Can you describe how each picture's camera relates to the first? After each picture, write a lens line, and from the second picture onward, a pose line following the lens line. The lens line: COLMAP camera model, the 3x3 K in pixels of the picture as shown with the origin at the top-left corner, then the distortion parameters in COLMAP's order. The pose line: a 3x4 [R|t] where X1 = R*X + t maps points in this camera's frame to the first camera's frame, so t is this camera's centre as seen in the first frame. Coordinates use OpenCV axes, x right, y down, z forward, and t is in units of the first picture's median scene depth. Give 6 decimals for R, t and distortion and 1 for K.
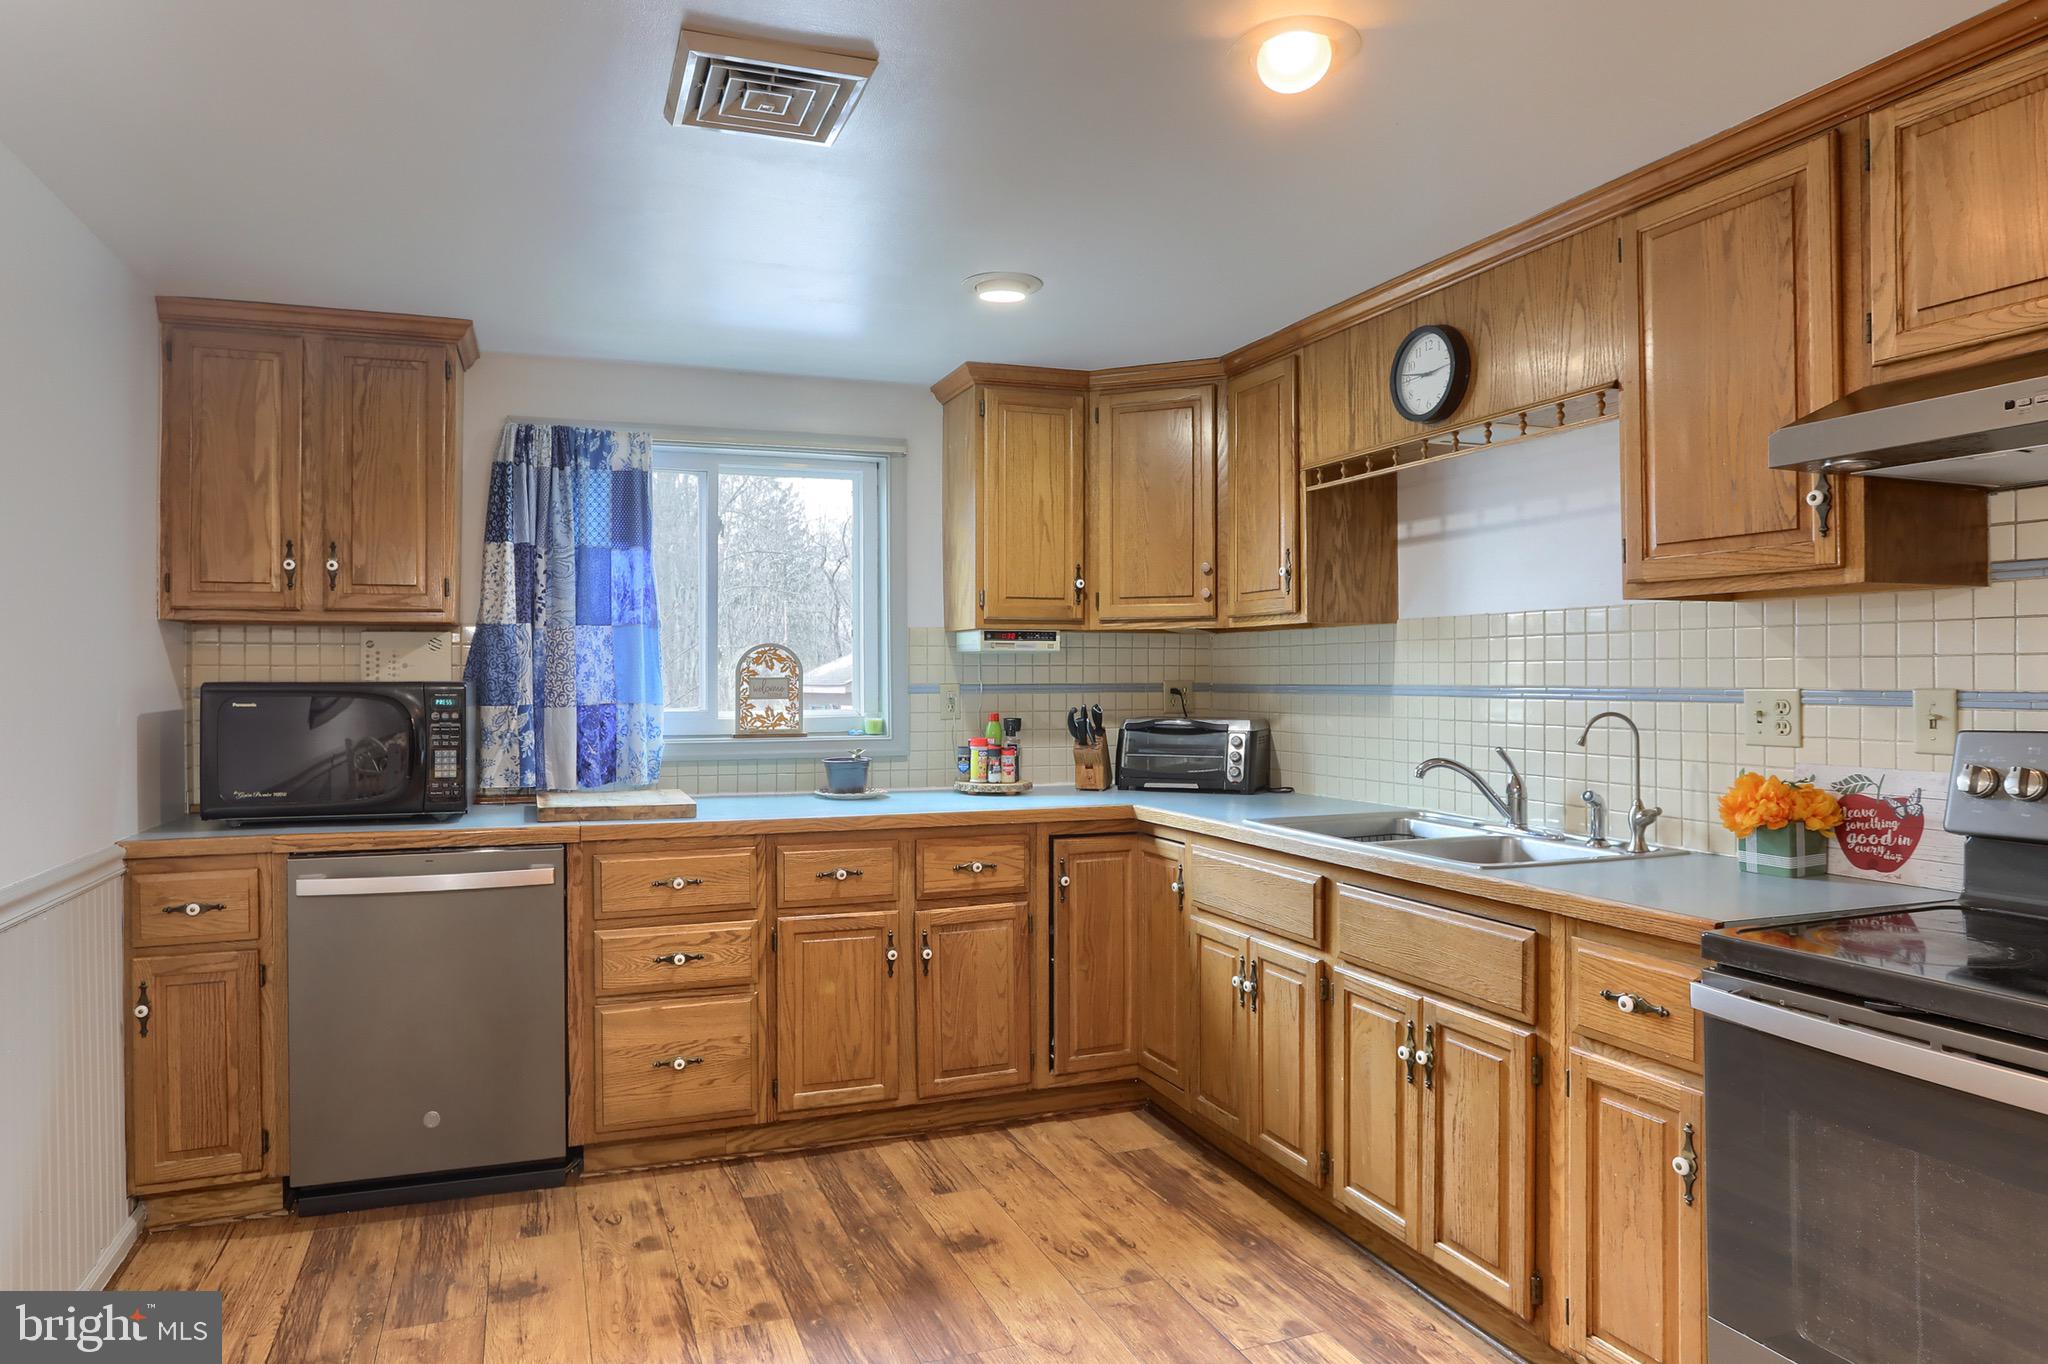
lens RADIAL K [[1331.8, 0, 1004.6], [0, 1331.8, 676.2], [0, 0, 1]] dist [-0.033574, 0.014447]
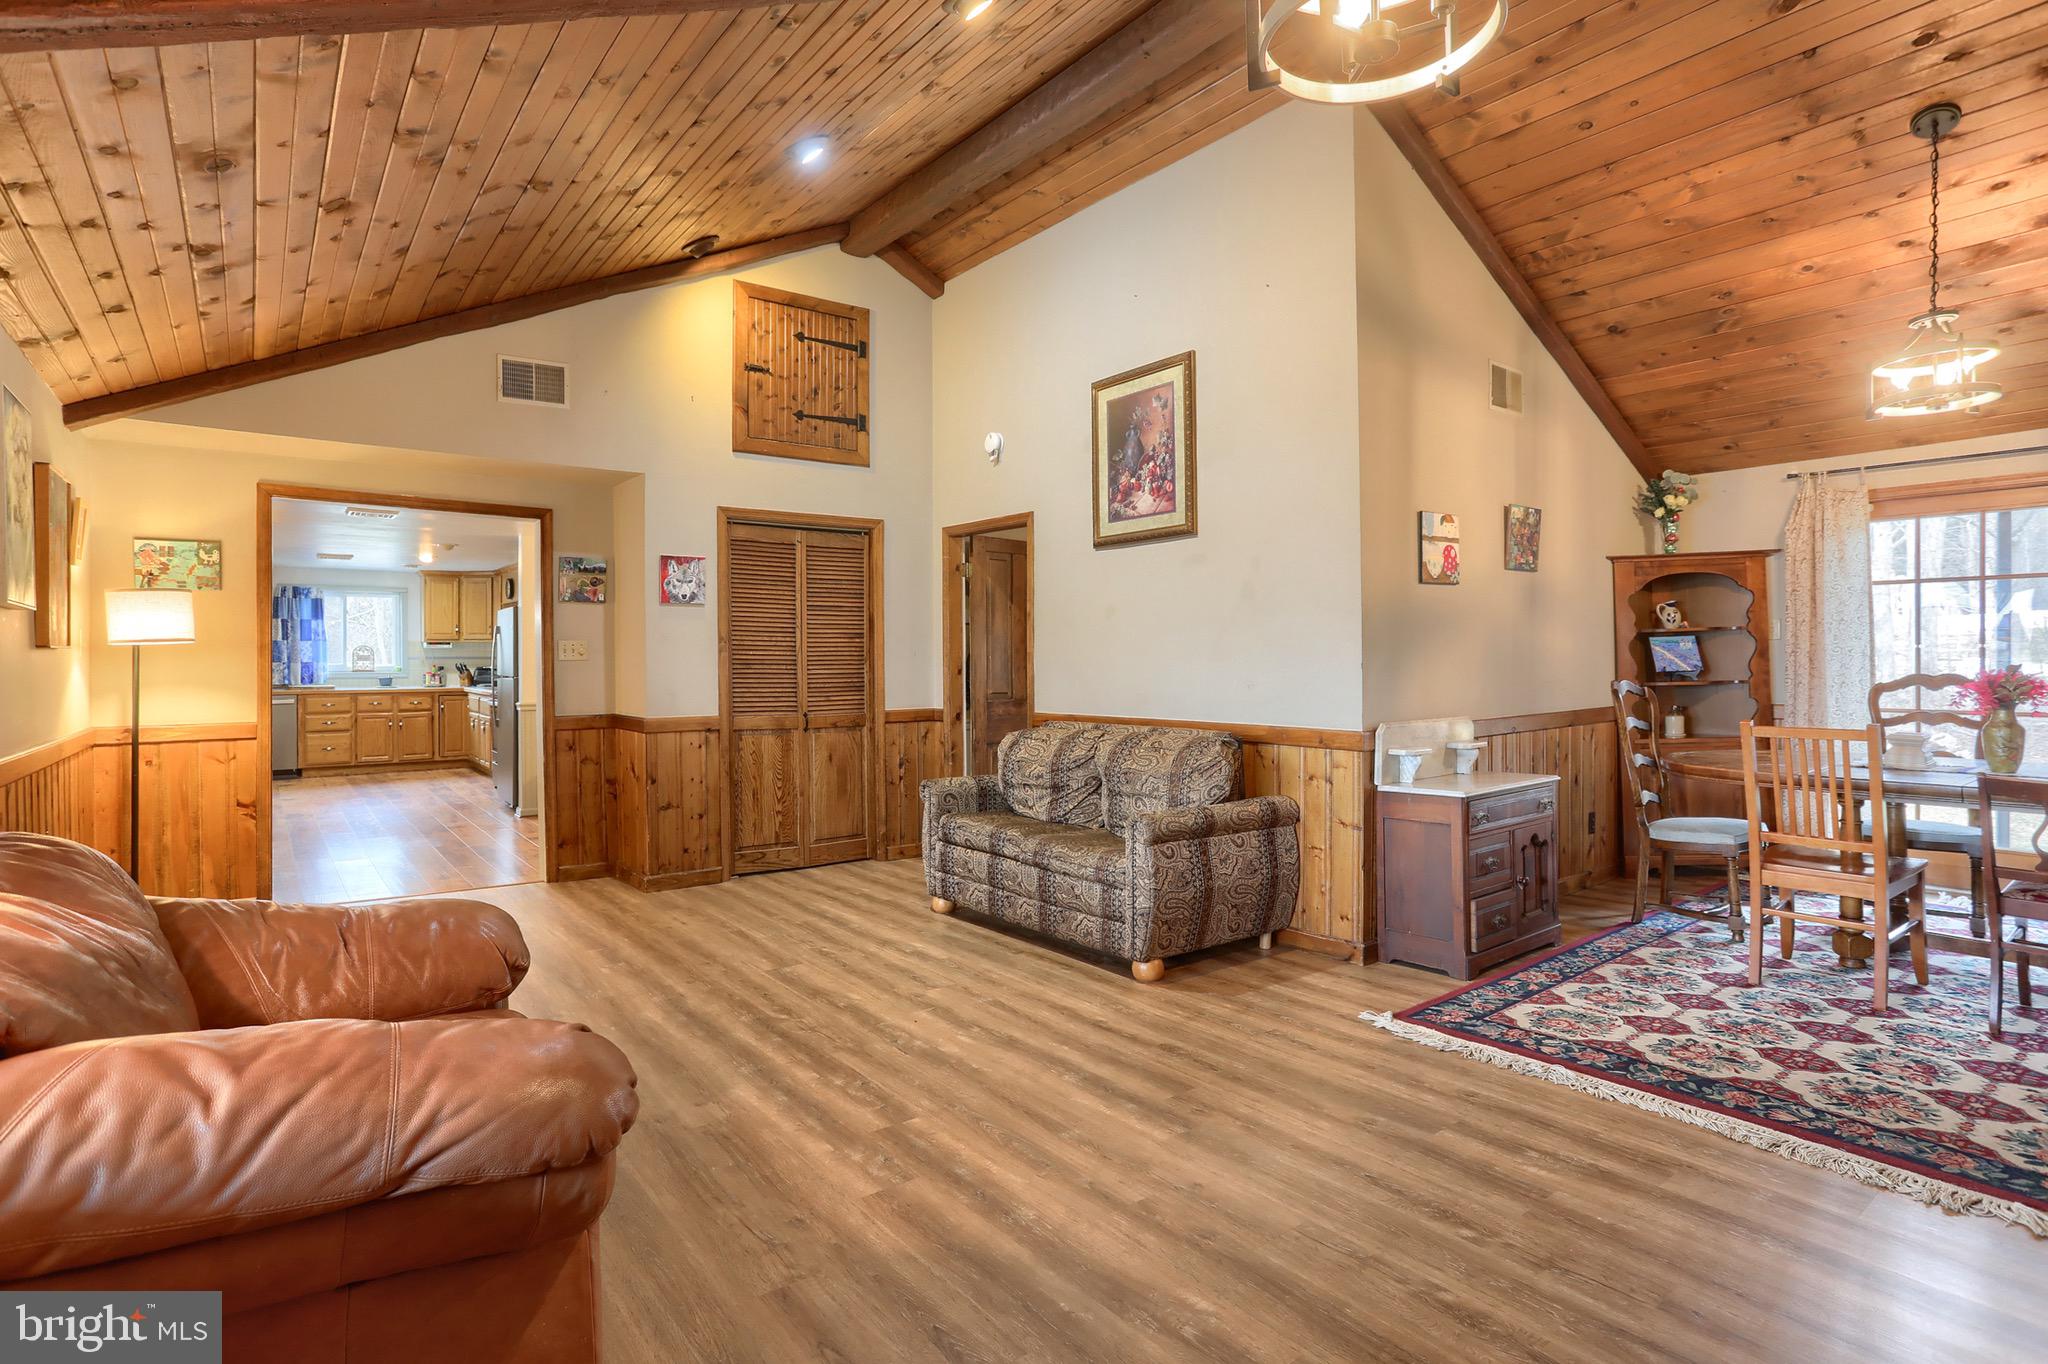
lens RADIAL K [[1034.0, 0, 1015.8], [0, 1034.0, 660.1], [0, 0, 1]] dist [-0.027086, 0.010805]
pose [[0.957361, -0.002992, 0.288880, 0.882332], [0.001340, 0.999982, 0.005916, 0.001092], [-0.288892, -0.005277, 0.957347, -2.669101]]
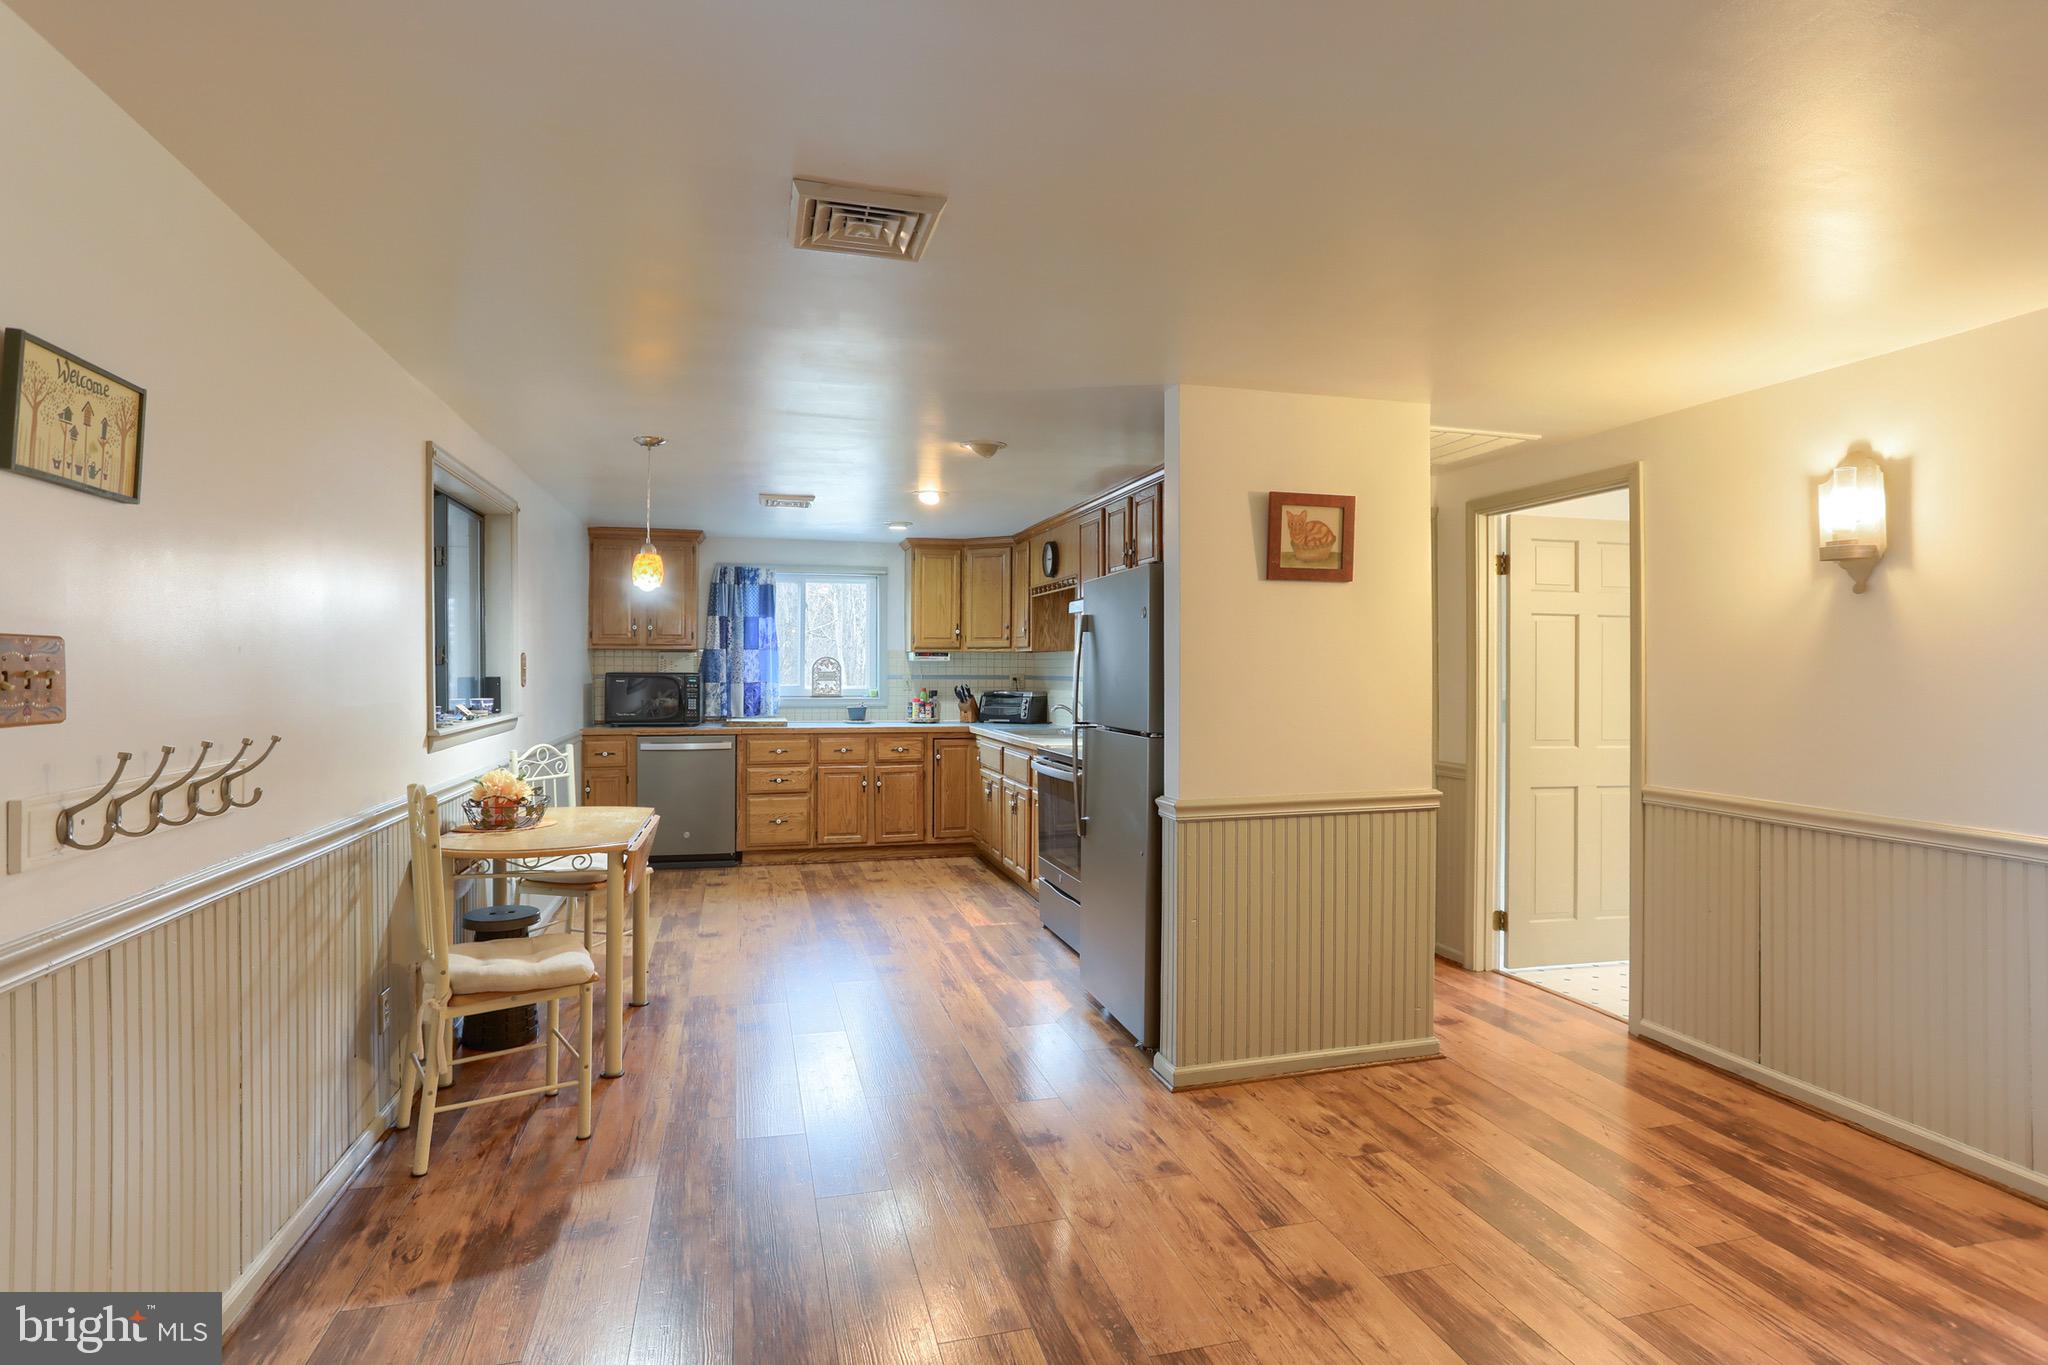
lens RADIAL K [[1090.8, 0, 994.9], [0, 1090.8, 670.0], [0, 0, 1]] dist [-0.009345, -0.000948]
pose [[0.992955, 0.006162, -0.118331, 0.423070], [-0.005974, 0.999980, 0.001944, -0.009046], [0.118340, -0.001223, 0.992972, -1.060410]]
